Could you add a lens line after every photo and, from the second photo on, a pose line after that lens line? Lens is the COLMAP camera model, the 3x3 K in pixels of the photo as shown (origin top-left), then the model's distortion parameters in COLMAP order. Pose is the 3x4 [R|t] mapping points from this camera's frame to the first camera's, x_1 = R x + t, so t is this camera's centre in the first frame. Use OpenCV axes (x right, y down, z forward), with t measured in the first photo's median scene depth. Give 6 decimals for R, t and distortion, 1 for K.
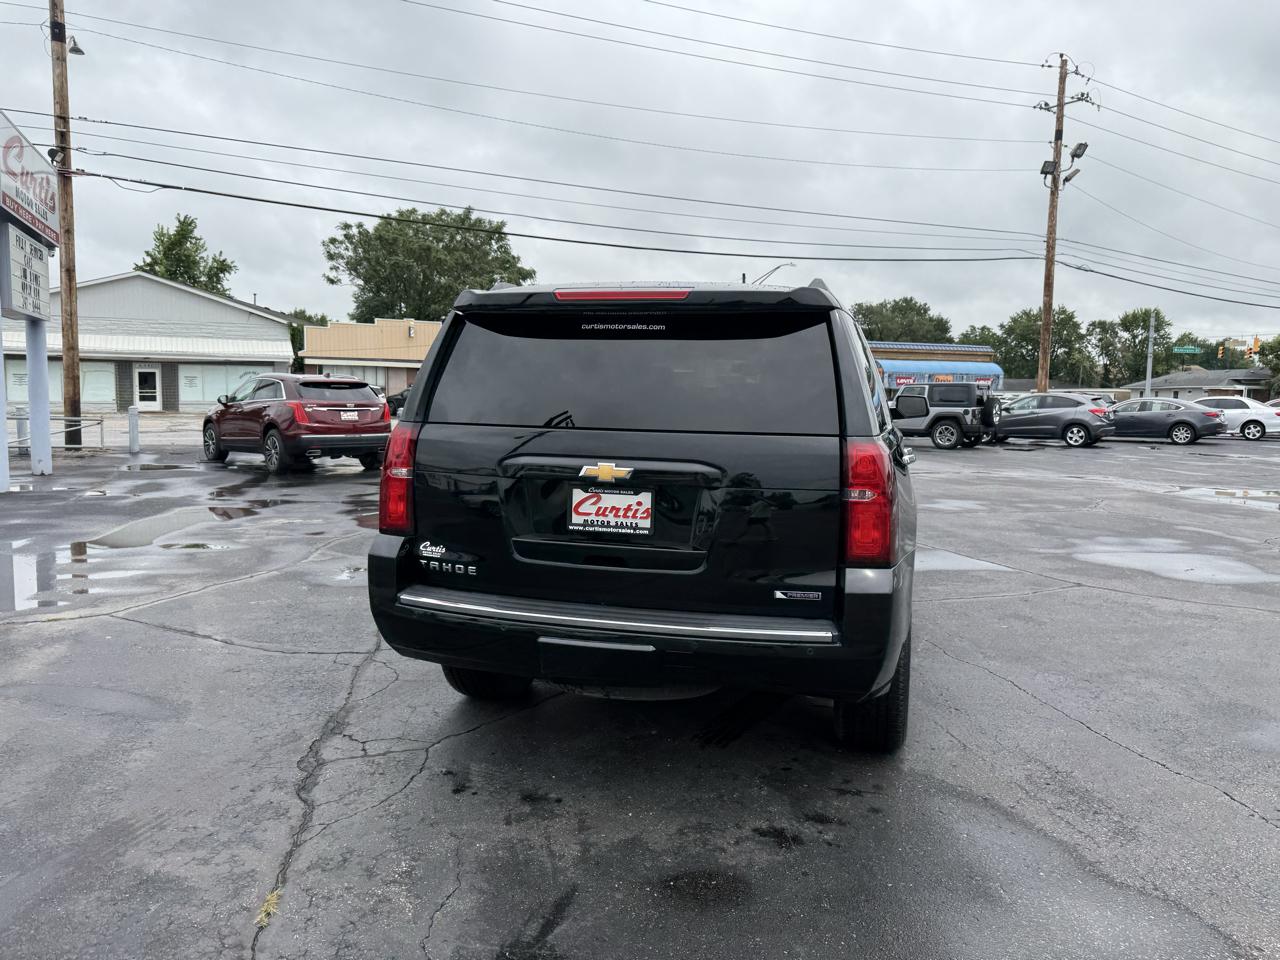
lens RADIAL K [[902.8, 0, 647.3], [0, 902.8, 470.5], [0, 0, 1]] dist [0.066334, -0.087850]
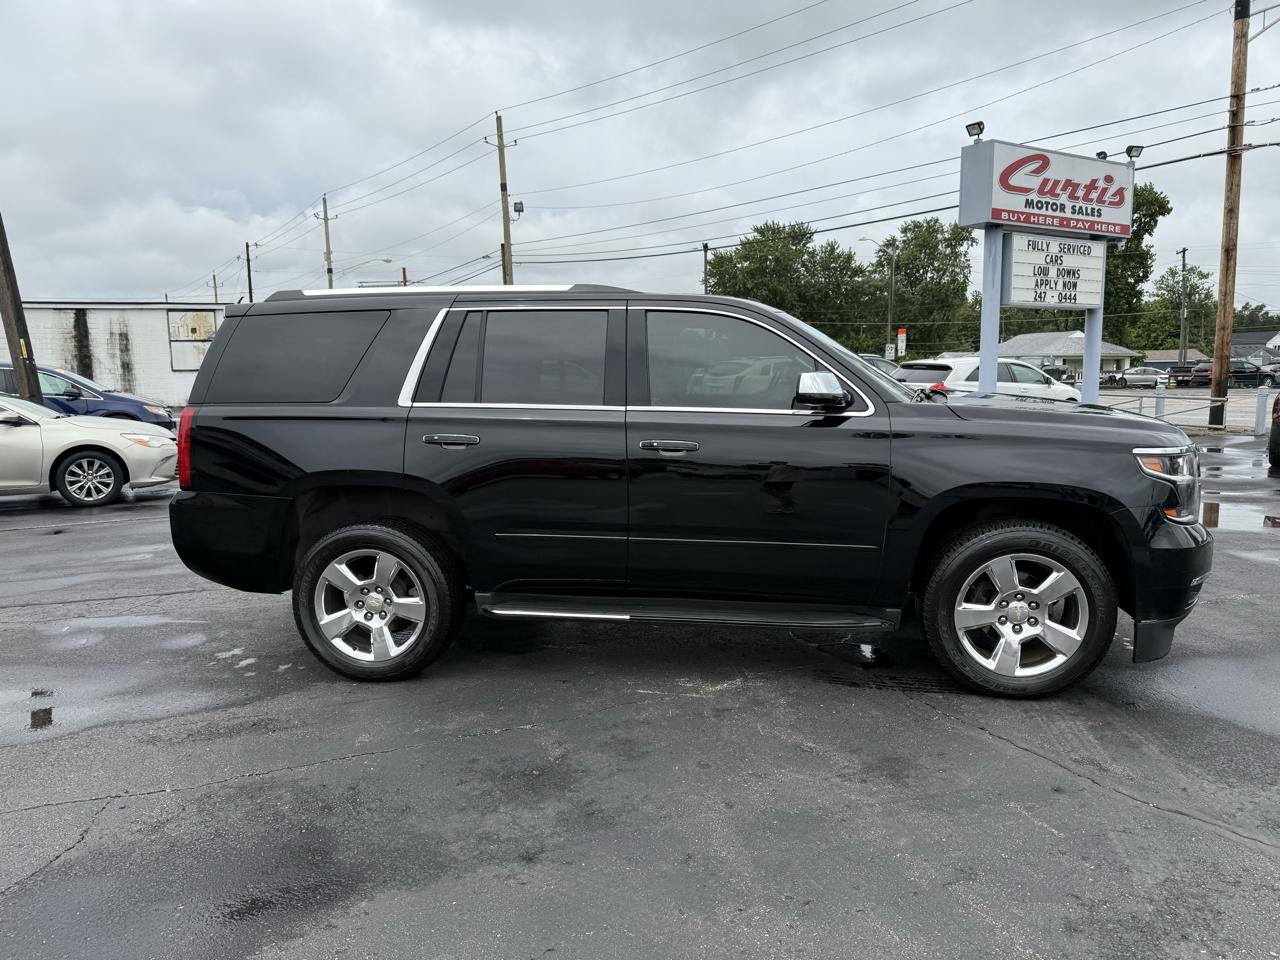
lens RADIAL K [[902.8, 0, 648.2], [0, 902.8, 478.2], [0, 0, 1]] dist [0.066334, -0.087850]
pose [[0.129269, 0.103822, -0.986160, 0.201932], [-0.074277, 0.992724, 0.094776, -0.012517], [0.988824, 0.060997, 0.136040, 0.168192]]
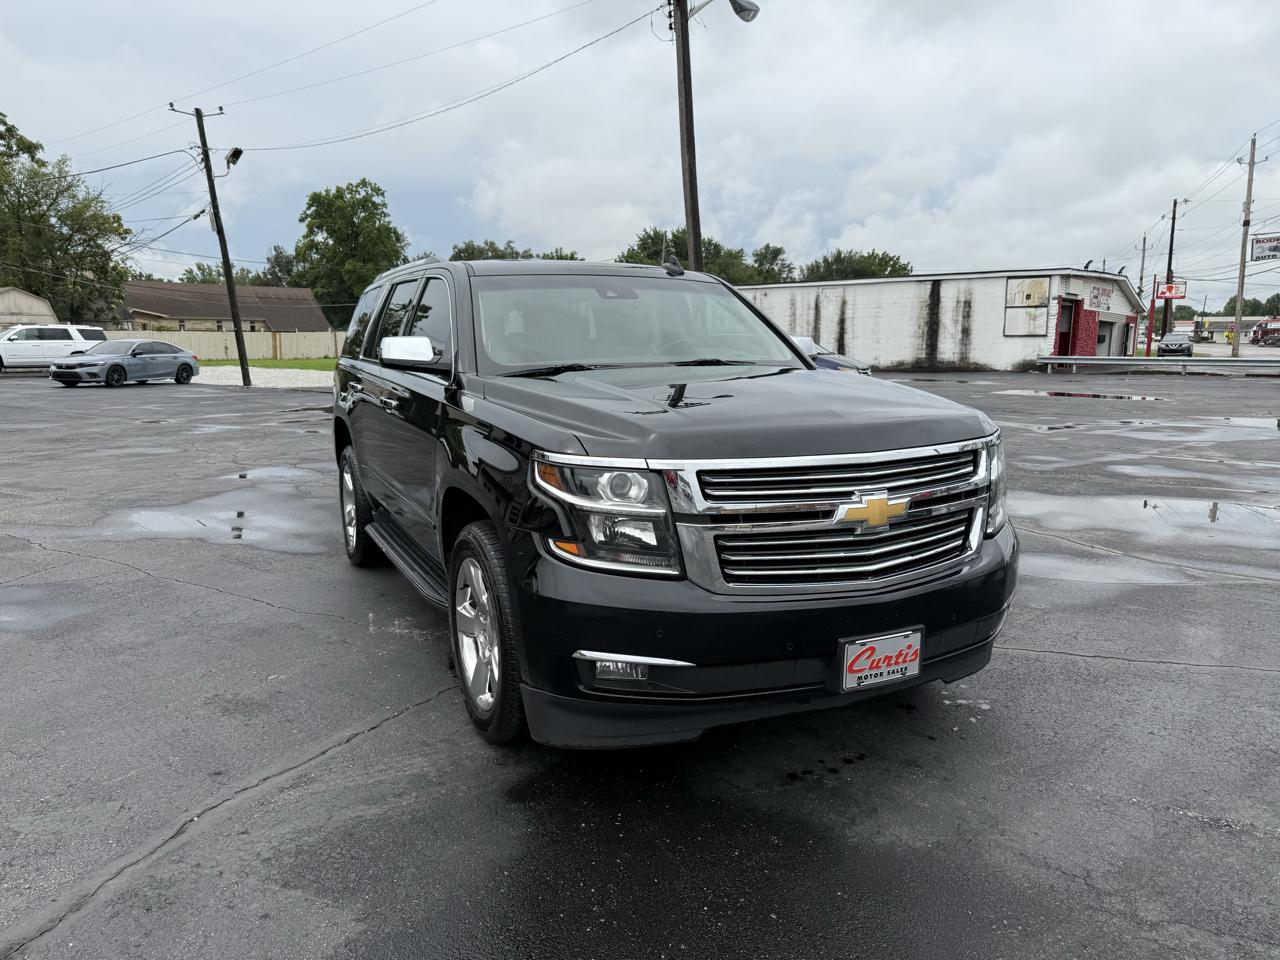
lens RADIAL K [[902.8, 0, 649.9], [0, 902.8, 480.6], [0, 0, 1]] dist [0.066334, -0.087850]
pose [[-0.744575, 0.087411, -0.661791, 0.130309], [-0.072230, 0.975019, 0.210048, -0.028491], [0.663620, 0.204198, -0.719661, 0.346171]]
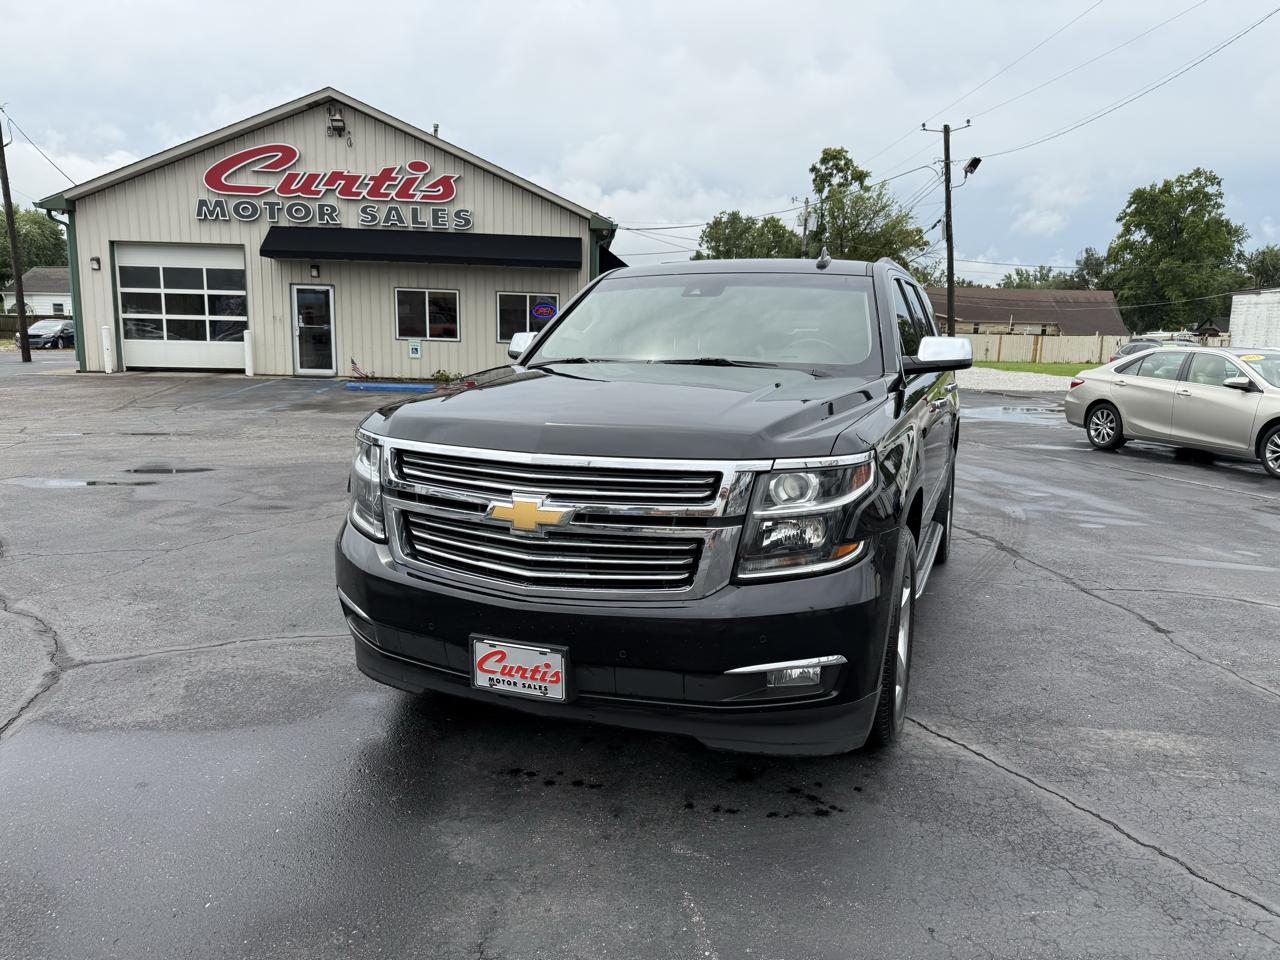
lens RADIAL K [[902.8, 0, 659.8], [0, 902.8, 479.7], [0, 0, 1]] dist [0.066334, -0.087850]
pose [[-0.995311, -0.050711, 0.082373, 0.021895], [-0.028759, 0.968192, 0.248551, -0.033760], [-0.092357, 0.245016, -0.965110, 0.382089]]
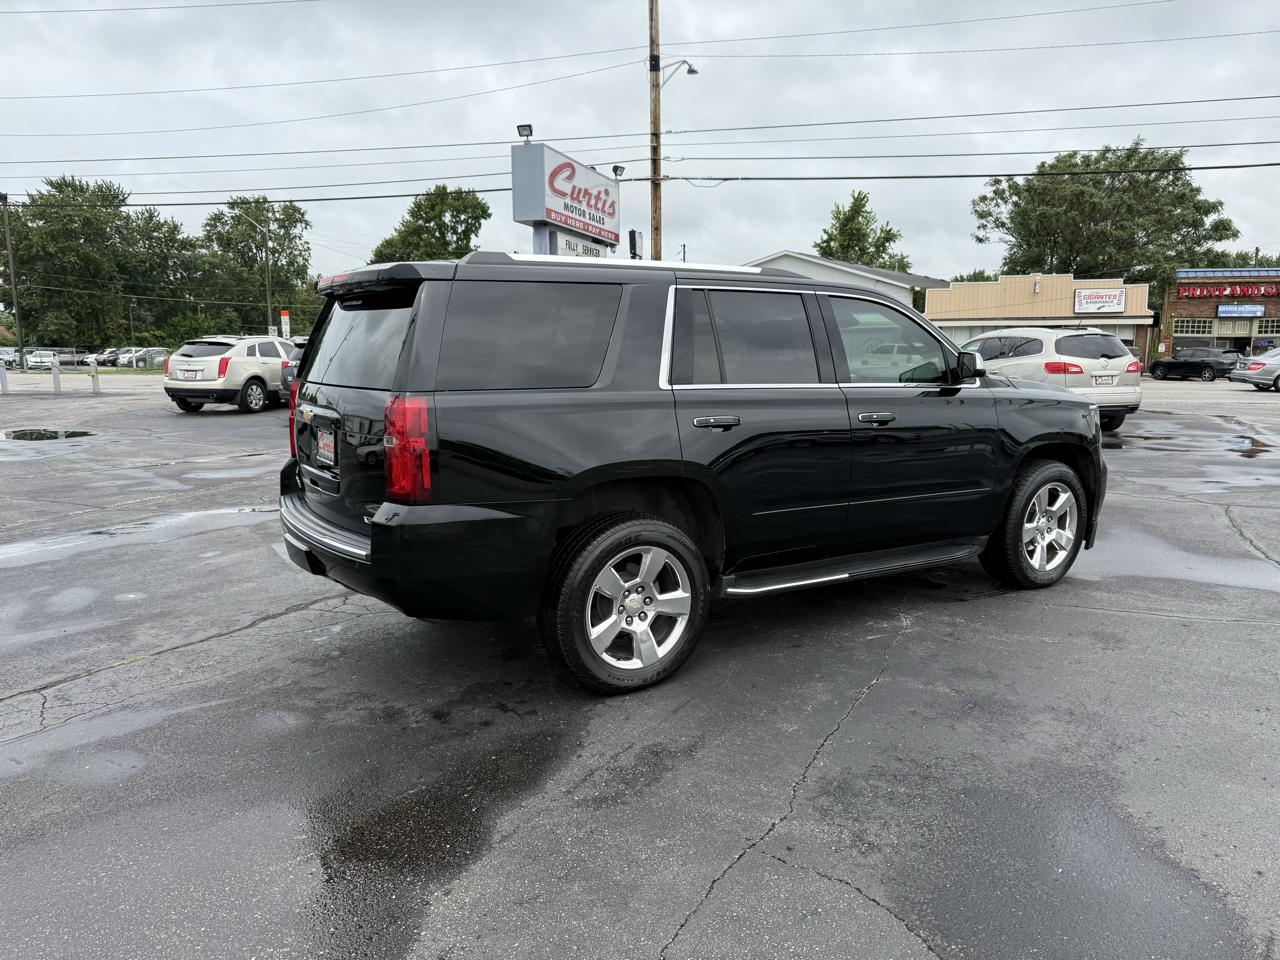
lens RADIAL K [[902.8, 0, 646.9], [0, 902.8, 477.2], [0, 0, 1]] dist [0.066334, -0.087850]
pose [[0.748299, 0.077025, -0.658874, 0.135310], [-0.044385, 0.996824, 0.066123, -0.002125], [0.661875, -0.020236, 0.749341, 0.035053]]
